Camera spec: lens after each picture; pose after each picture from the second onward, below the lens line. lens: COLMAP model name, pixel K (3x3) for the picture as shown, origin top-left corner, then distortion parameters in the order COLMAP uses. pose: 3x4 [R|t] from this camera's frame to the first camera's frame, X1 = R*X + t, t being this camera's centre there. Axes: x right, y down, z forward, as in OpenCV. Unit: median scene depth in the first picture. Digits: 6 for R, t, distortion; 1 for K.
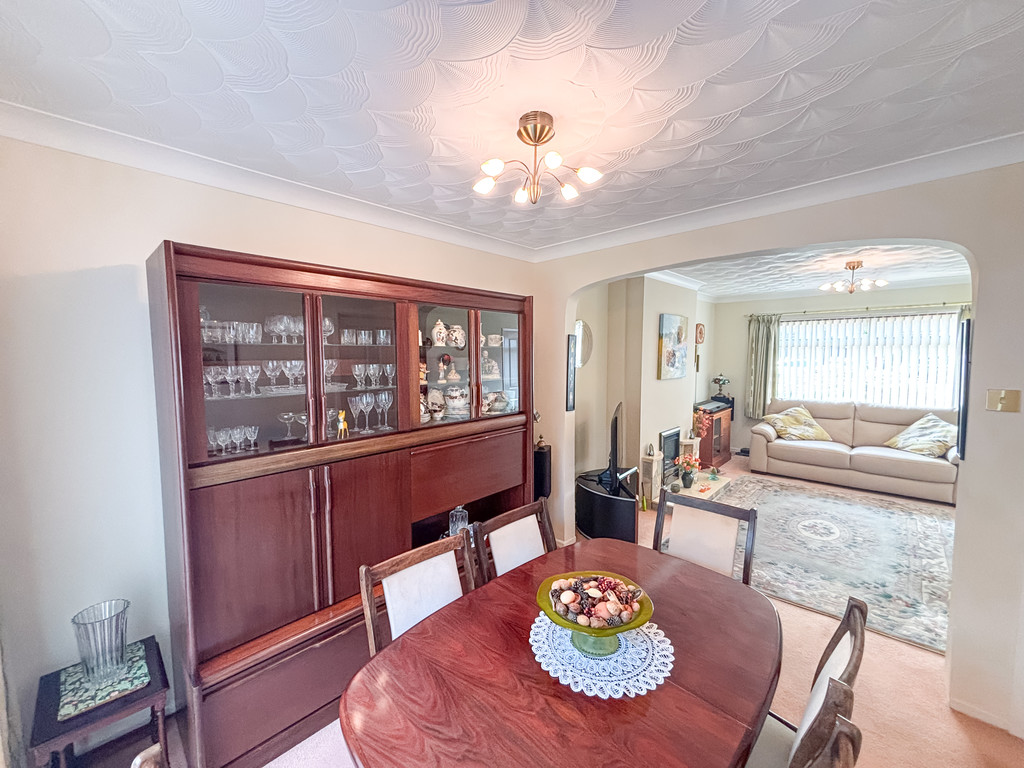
lens RADIAL K [[413.3, 0, 515.0], [0, 413.3, 386.1], [0, 0, 1]] dist [0.002350, -0.001437]
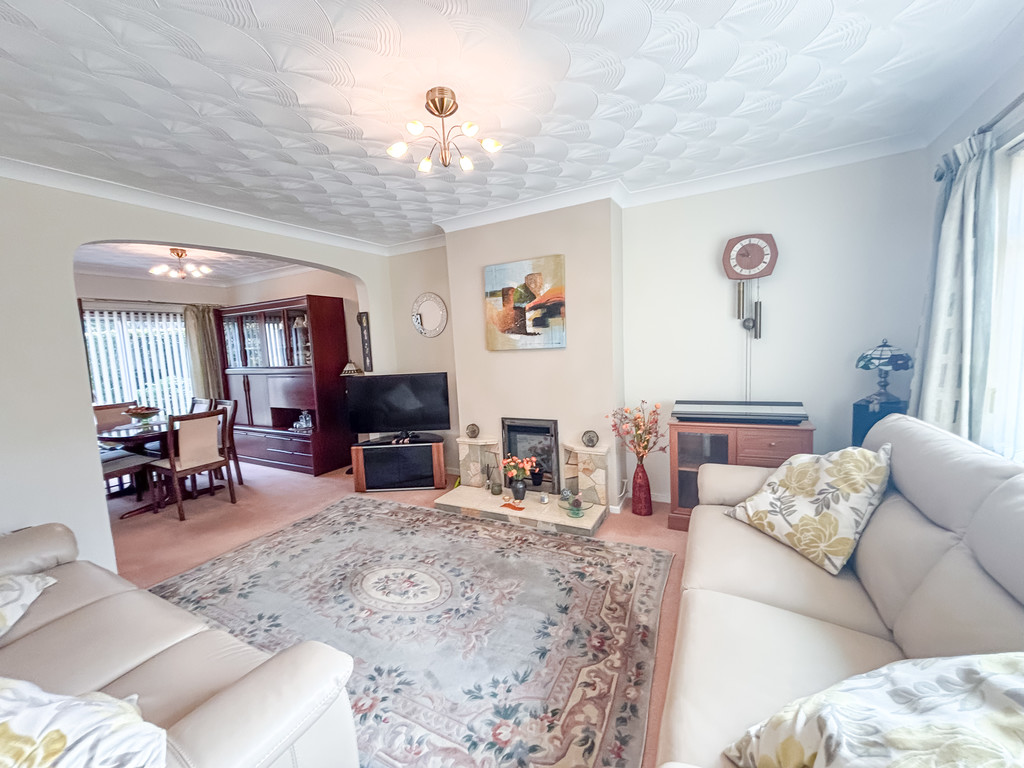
lens RADIAL K [[413.3, 0, 509.1], [0, 413.3, 390.0], [0, 0, 1]] dist [0.002350, -0.001437]
pose [[0.252507, 0.104601, -0.961925, 1.020084], [-0.024764, 0.994513, 0.101644, -0.019883], [0.967278, -0.001845, 0.253712, 0.747248]]
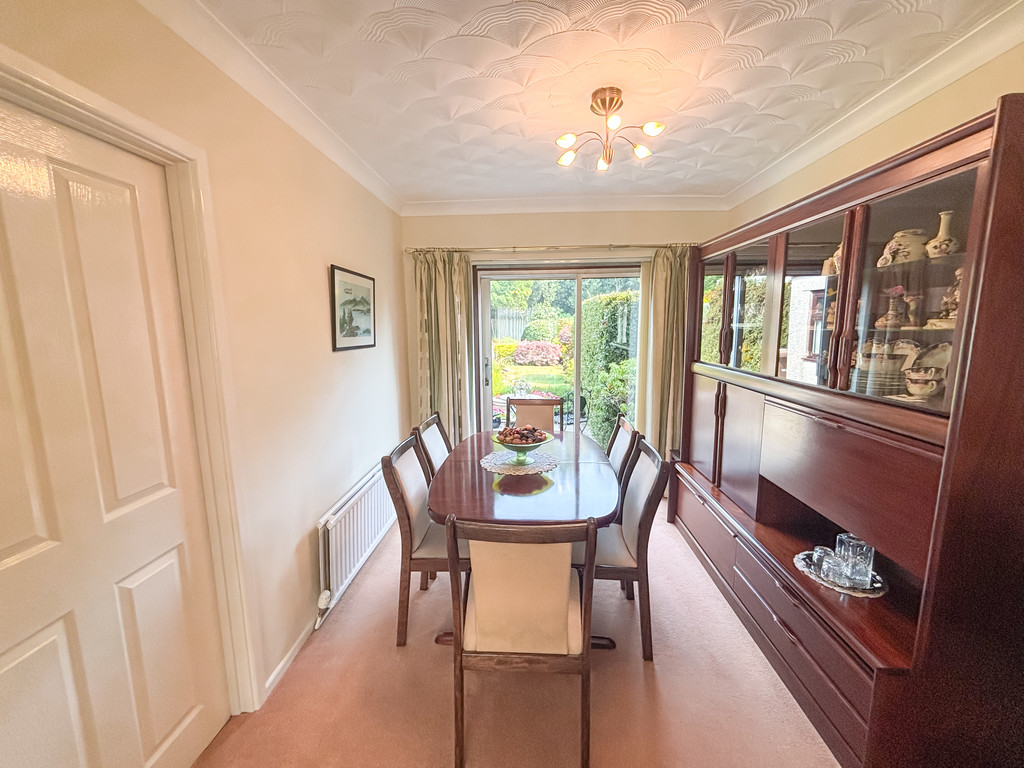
lens RADIAL K [[413.3, 0, 520.4], [0, 413.3, 381.7], [0, 0, 1]] dist [0.002350, -0.001437]
pose [[-0.745962, 0.102297, -0.658085, 0.334247], [-0.036024, 0.980488, 0.193248, -0.021780], [0.665013, 0.167862, -0.727722, 0.562928]]
